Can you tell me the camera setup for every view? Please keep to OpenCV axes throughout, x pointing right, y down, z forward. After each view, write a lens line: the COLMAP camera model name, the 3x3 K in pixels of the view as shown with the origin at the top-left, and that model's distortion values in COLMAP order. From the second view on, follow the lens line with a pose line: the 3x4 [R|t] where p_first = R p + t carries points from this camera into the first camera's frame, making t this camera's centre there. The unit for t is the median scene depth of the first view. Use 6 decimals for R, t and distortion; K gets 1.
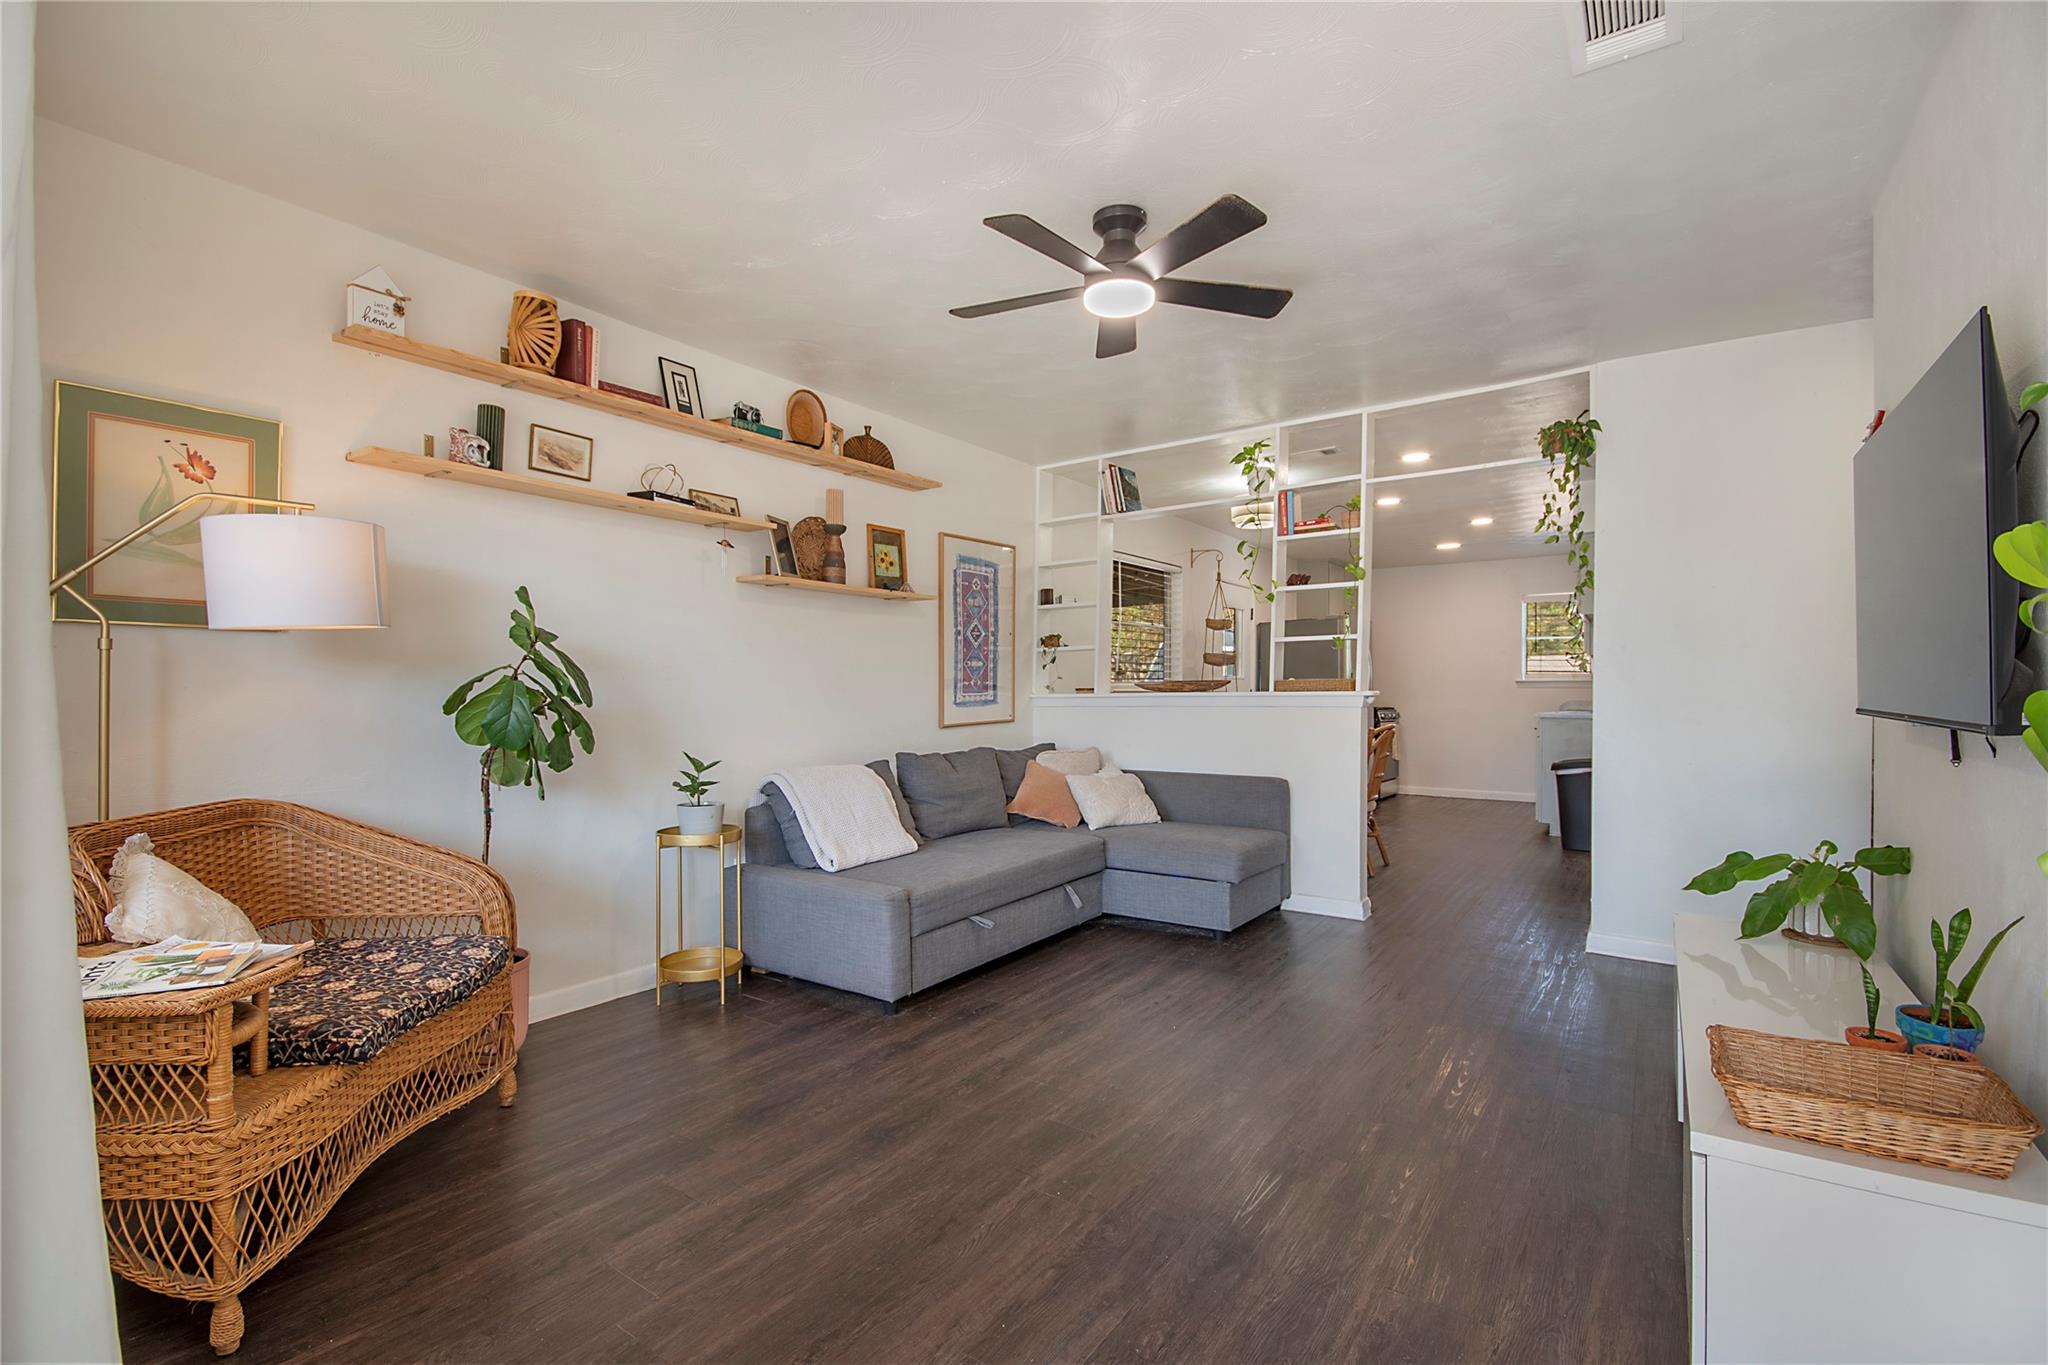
lens RADIAL K [[905.4, 0, 1022.8], [0, 905.4, 683.1], [0, 0, 1]] dist [-0.003498, -0.001753]
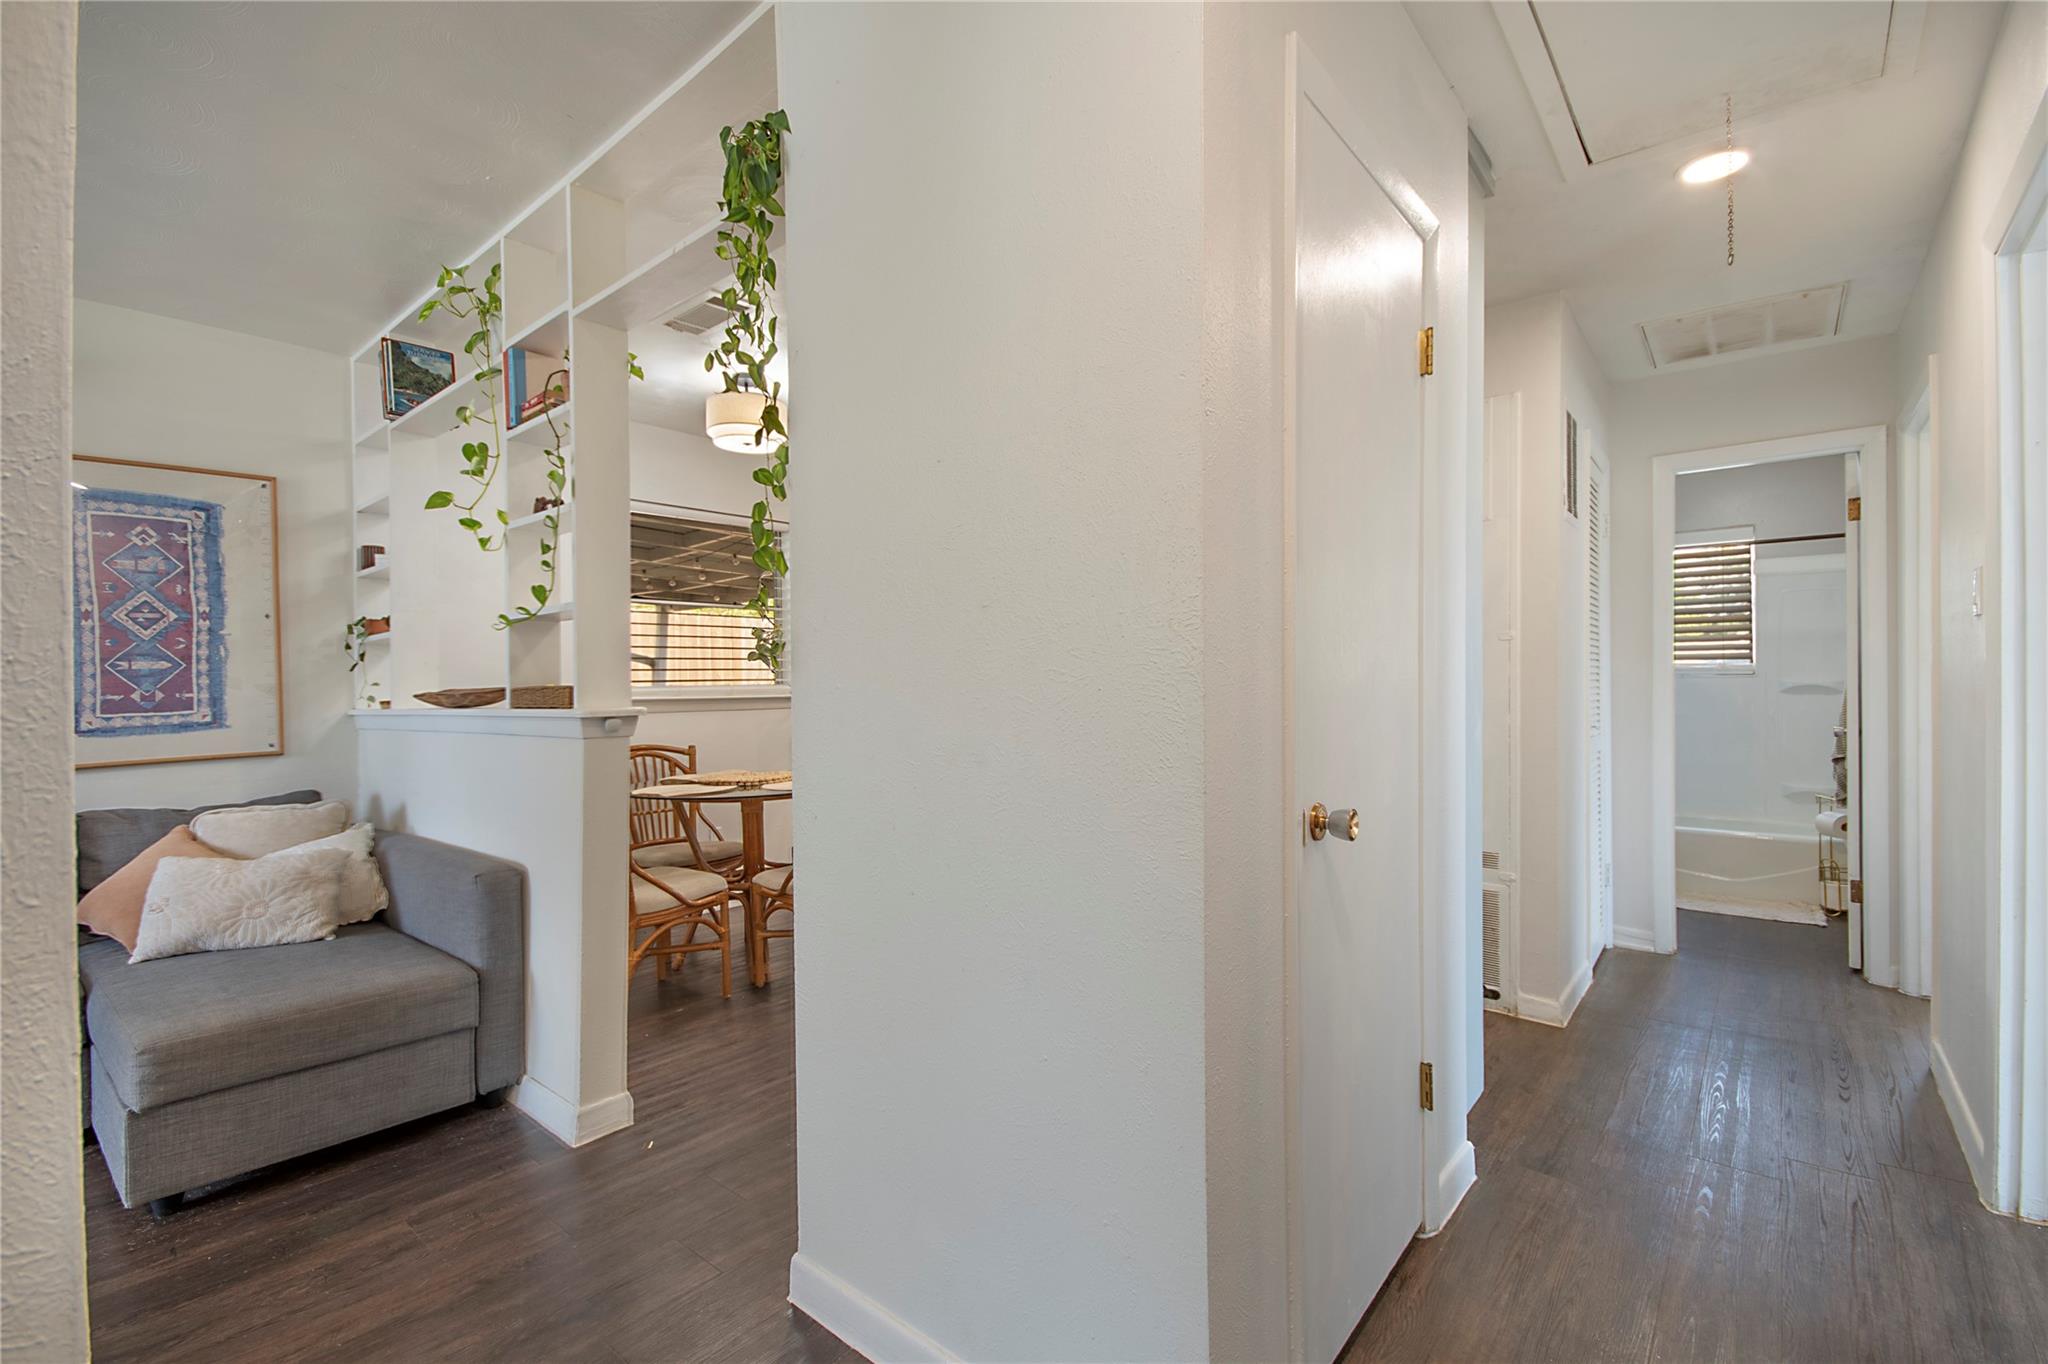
lens RADIAL K [[905.4, 0, 1025.0], [0, 905.4, 684.3], [0, 0, 1]] dist [-0.003498, -0.001753]
pose [[0.996340, -0.012185, -0.084602, 0.586333], [0.012983, 0.999876, 0.008880, -0.005967], [0.084483, -0.009946, 0.996375, 0.432393]]
